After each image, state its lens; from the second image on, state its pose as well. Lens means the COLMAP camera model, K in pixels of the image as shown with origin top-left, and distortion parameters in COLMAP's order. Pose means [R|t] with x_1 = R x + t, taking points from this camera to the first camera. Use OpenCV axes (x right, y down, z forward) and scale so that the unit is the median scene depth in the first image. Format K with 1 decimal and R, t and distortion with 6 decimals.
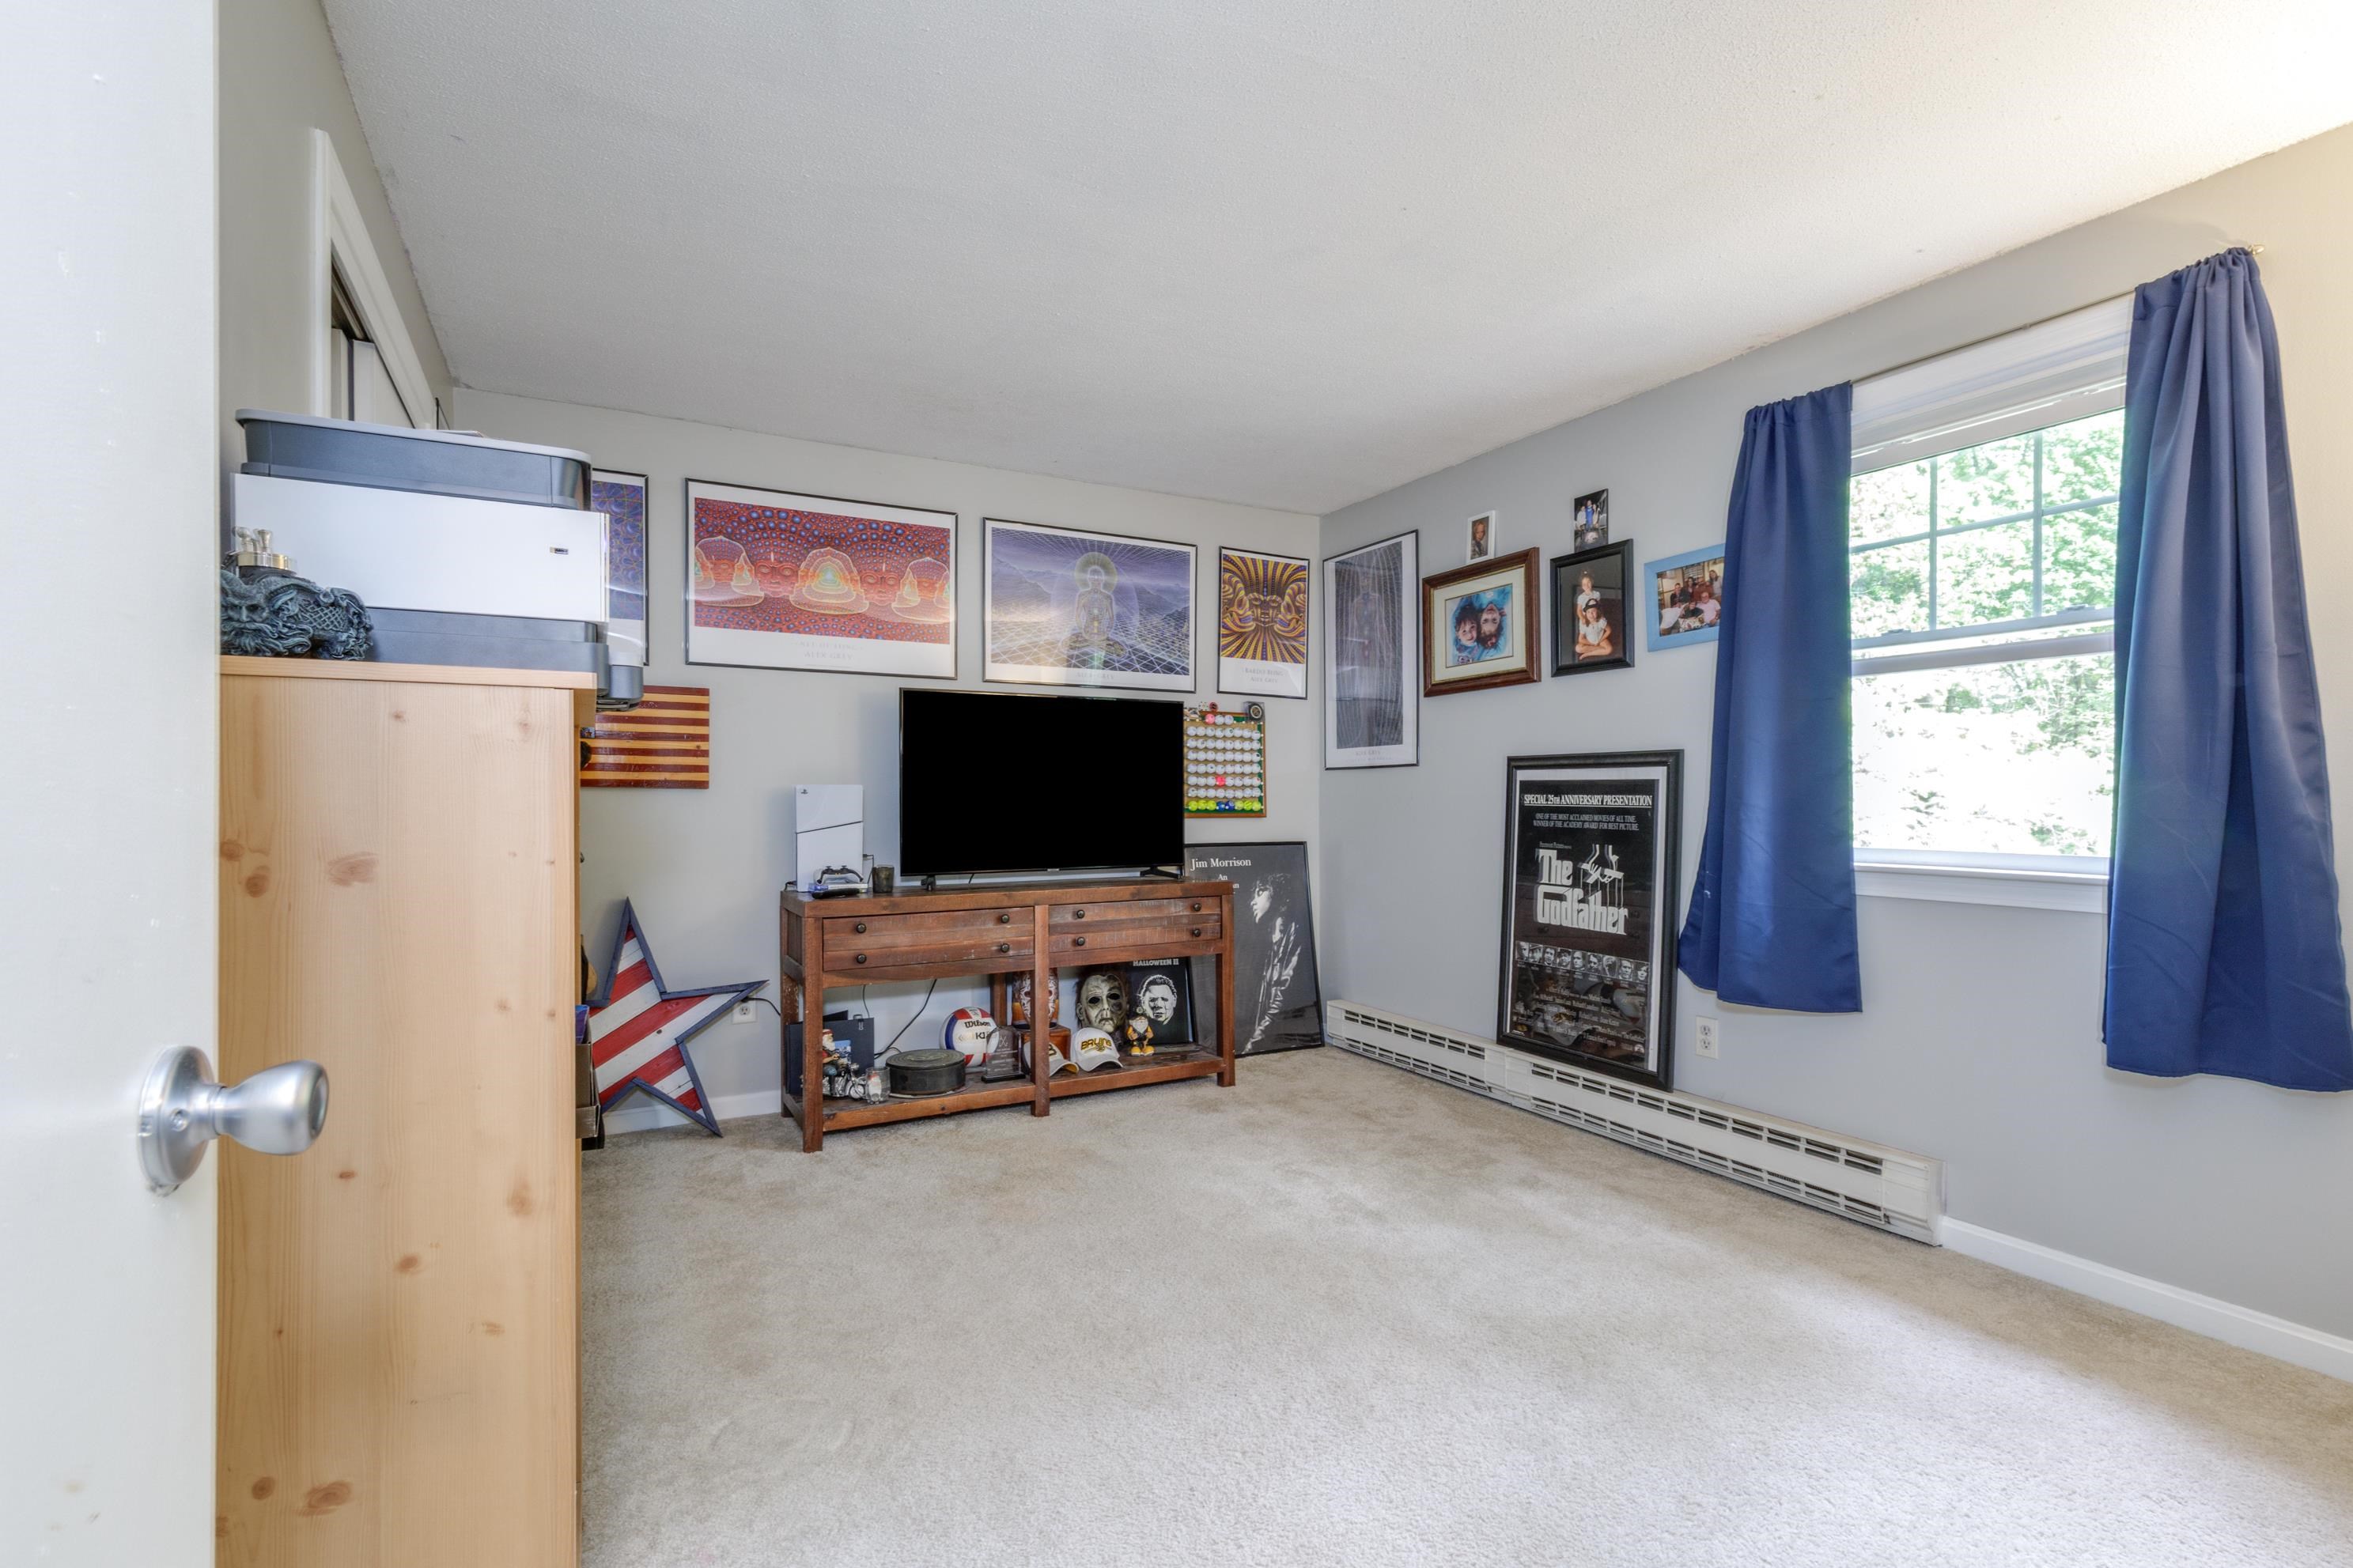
lens RADIAL K [[1079.5, 0, 1174.6], [0, 1079.5, 838.5], [0, 0, 1]] dist [0.001008, -0.000144]
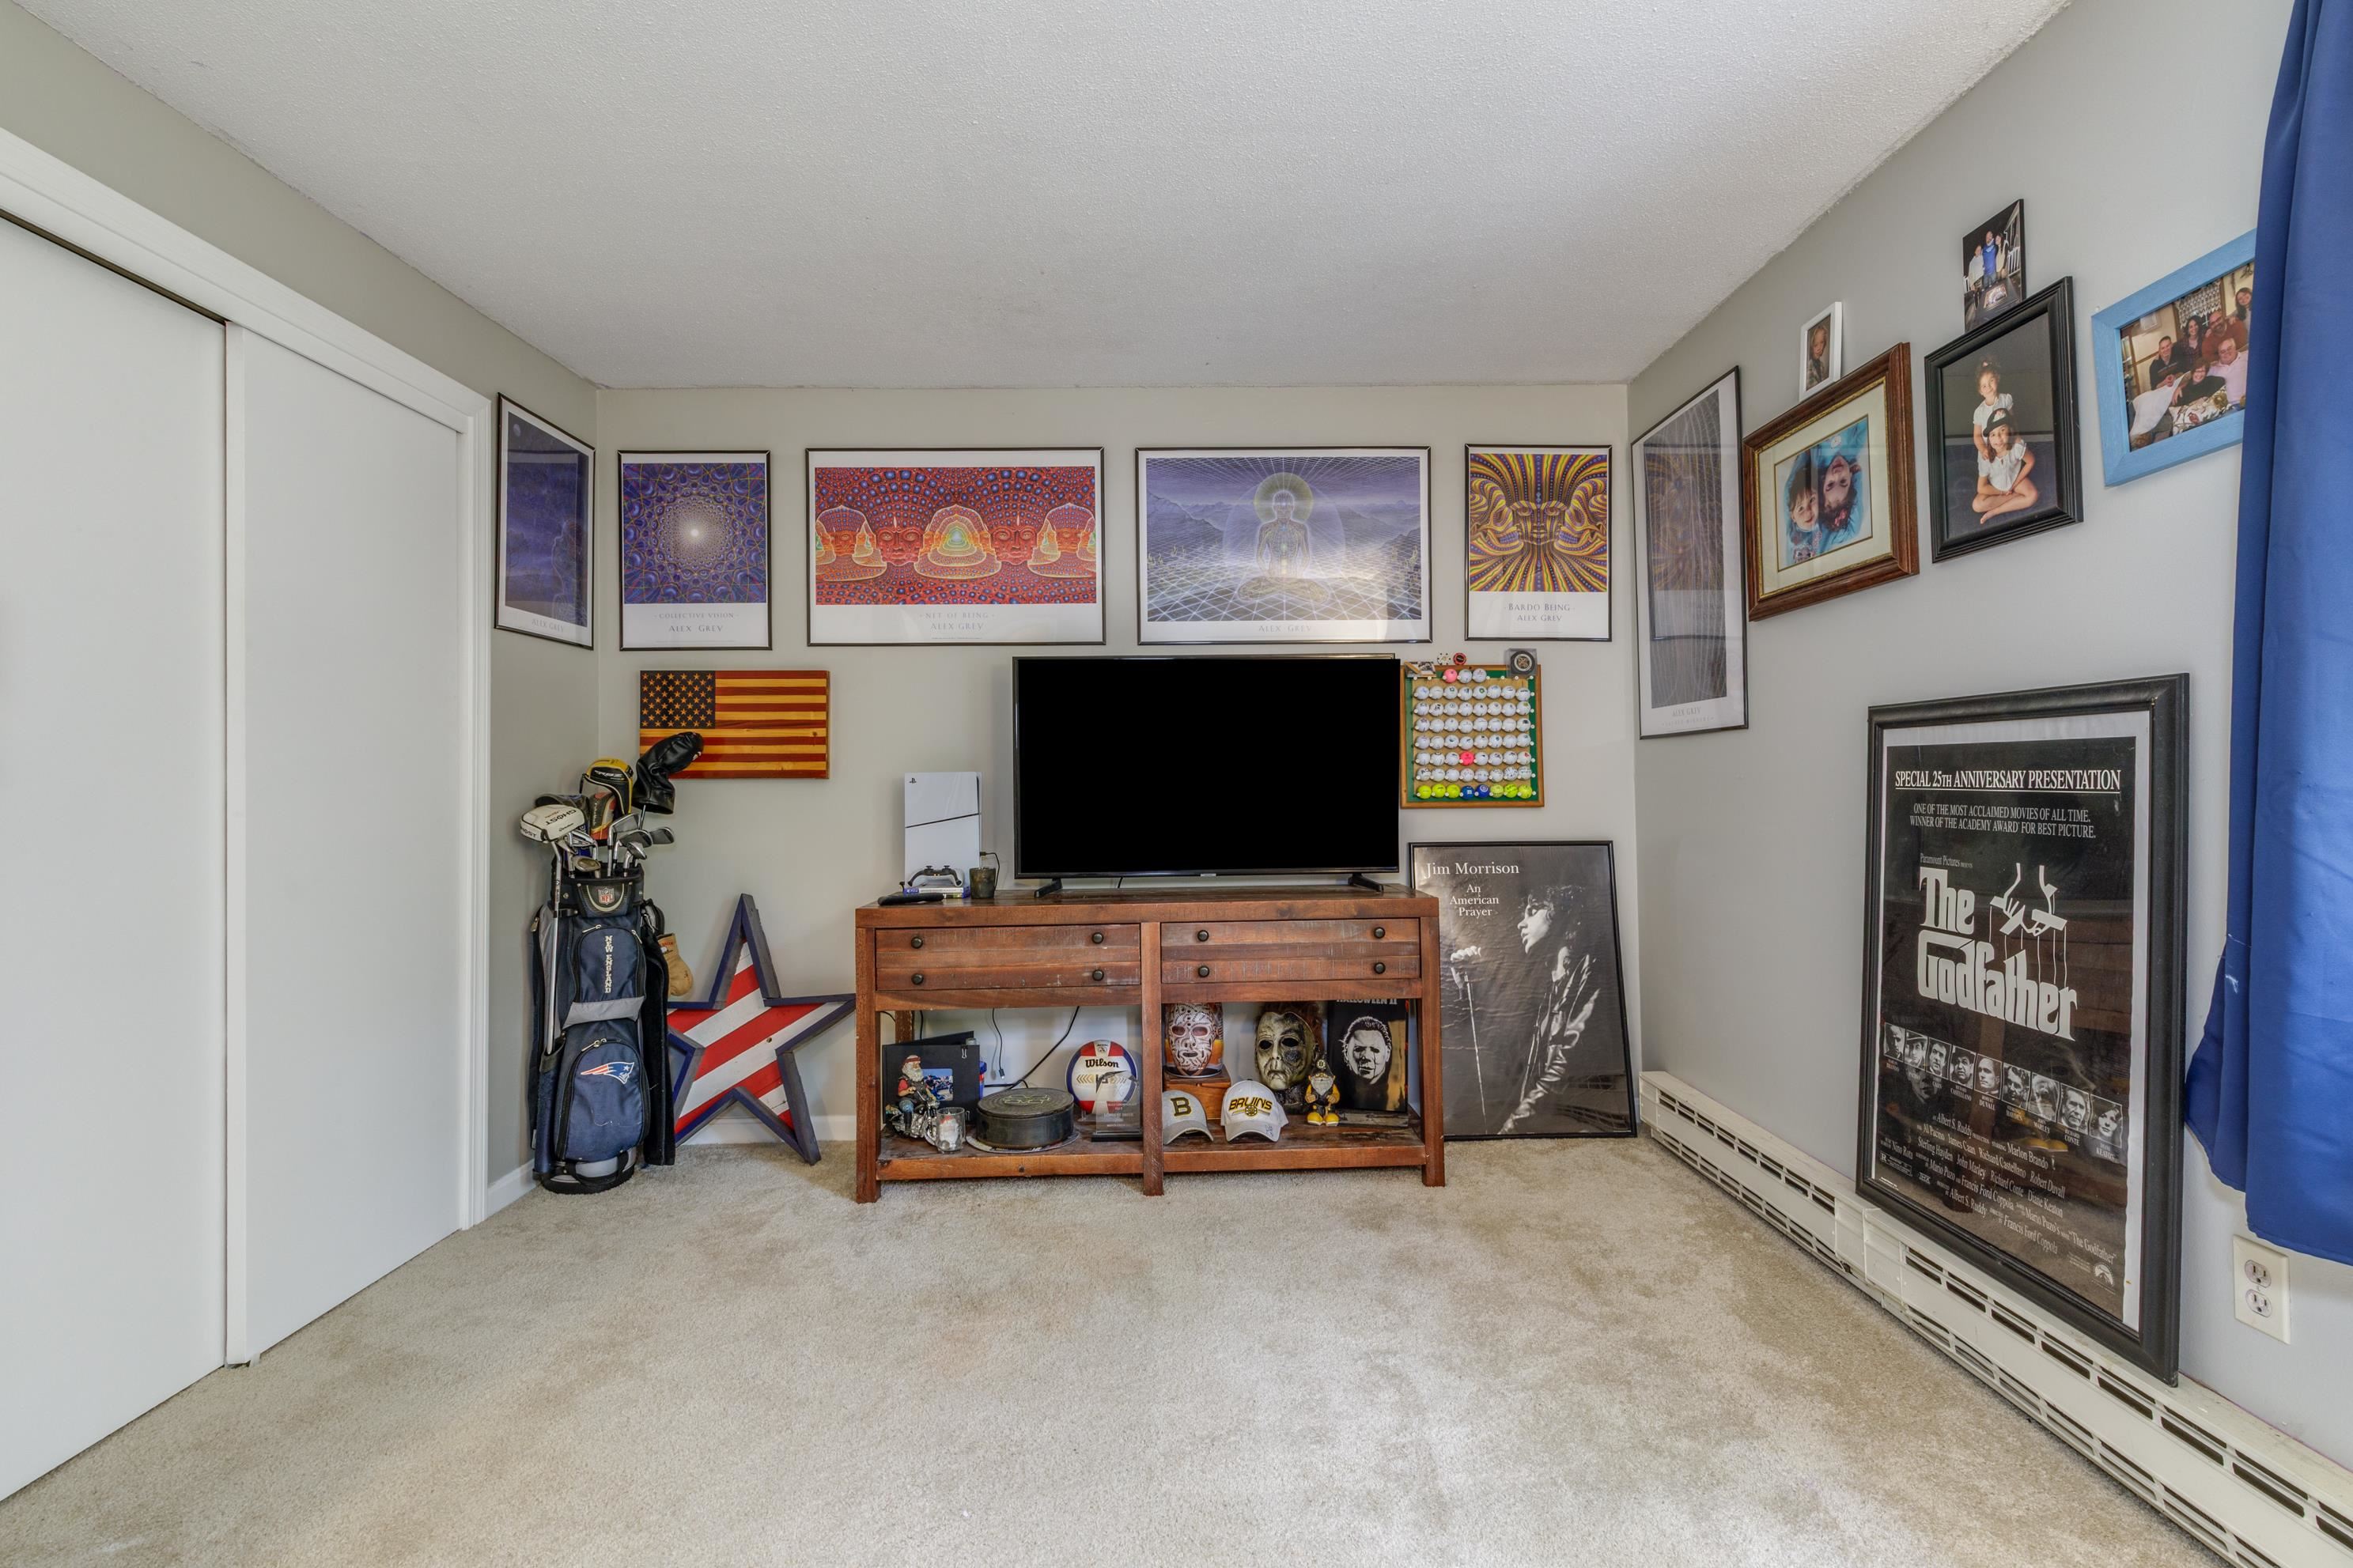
lens RADIAL K [[1077.7, 0, 1165.2], [0, 1077.7, 787.3], [0, 0, 1]] dist [0.004556, -0.000836]
pose [[0.888797, -0.008995, -0.458212, 0.236199], [-0.005229, 0.999543, -0.029765, -0.012211], [0.458271, 0.028851, 0.888344, 0.298728]]
